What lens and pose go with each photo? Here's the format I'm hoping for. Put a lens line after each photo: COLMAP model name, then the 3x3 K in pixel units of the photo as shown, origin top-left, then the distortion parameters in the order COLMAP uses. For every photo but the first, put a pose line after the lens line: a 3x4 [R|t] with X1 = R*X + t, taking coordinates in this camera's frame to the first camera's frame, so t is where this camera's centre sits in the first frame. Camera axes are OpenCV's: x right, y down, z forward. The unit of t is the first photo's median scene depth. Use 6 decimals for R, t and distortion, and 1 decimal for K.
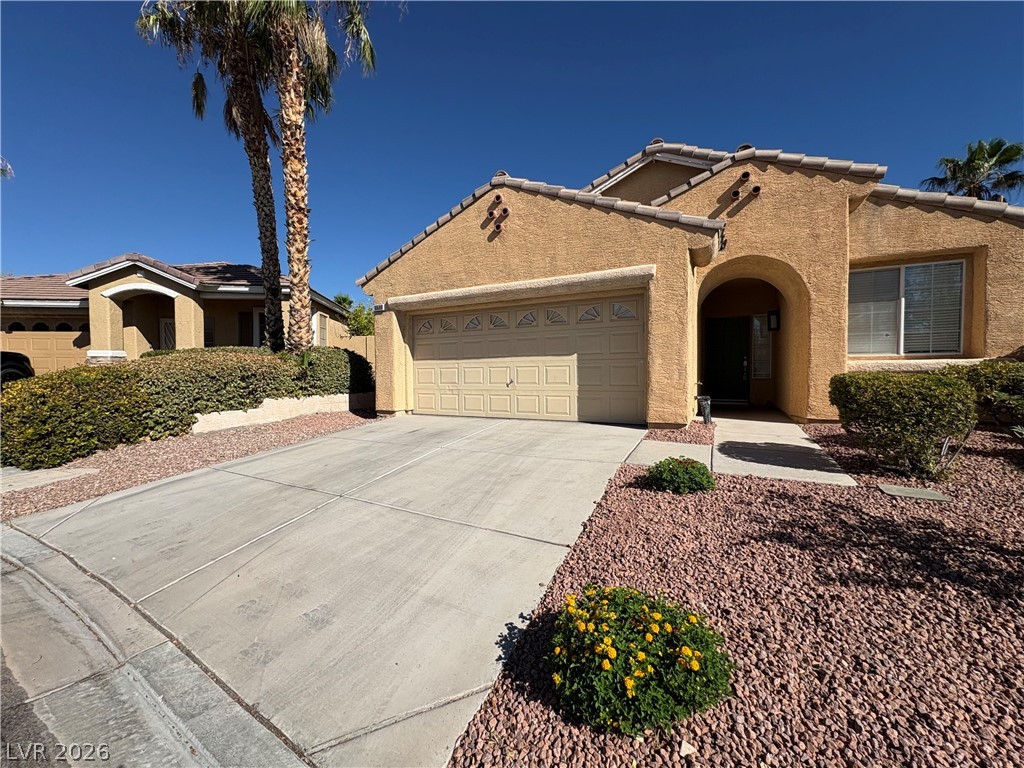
lens RADIAL K [[407.5, 0, 512.0], [0, 407.5, 384.0], [0, 0, 1]] dist [0.000890, 0.000091]
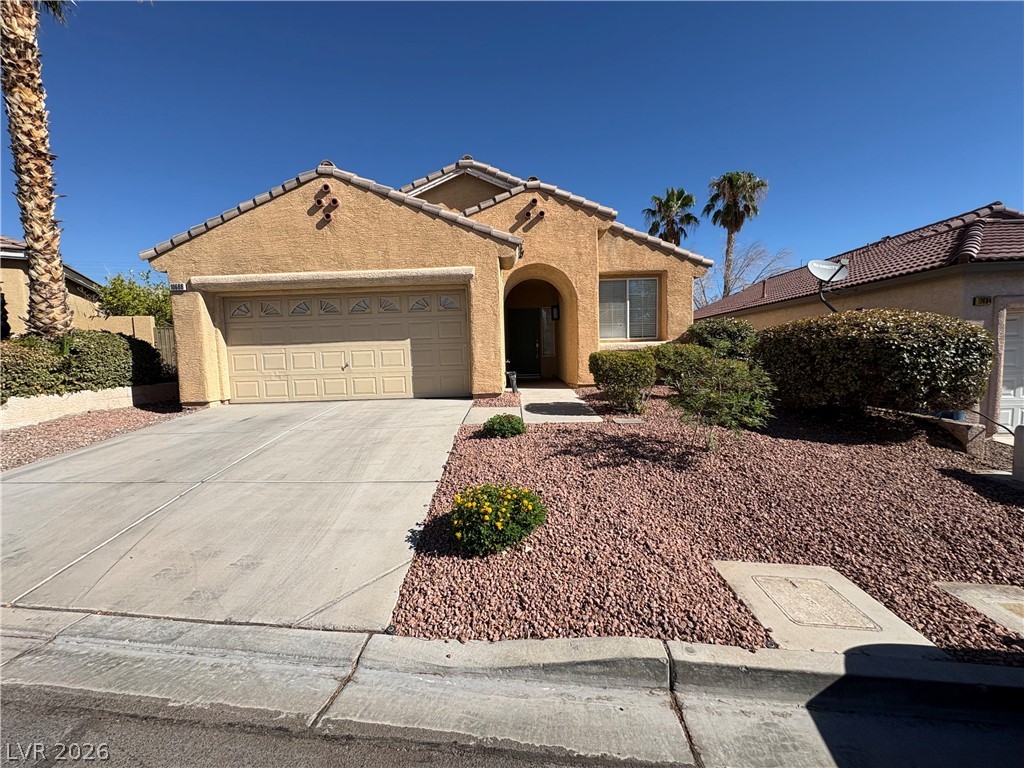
lens RADIAL K [[407.5, 0, 512.0], [0, 407.5, 384.0], [0, 0, 1]] dist [0.000890, 0.000091]
pose [[0.893321, -0.053235, 0.446255, -0.102599], [0.033887, 0.998112, 0.051231, 0.002972], [-0.448139, -0.030643, 0.893438, -0.148960]]
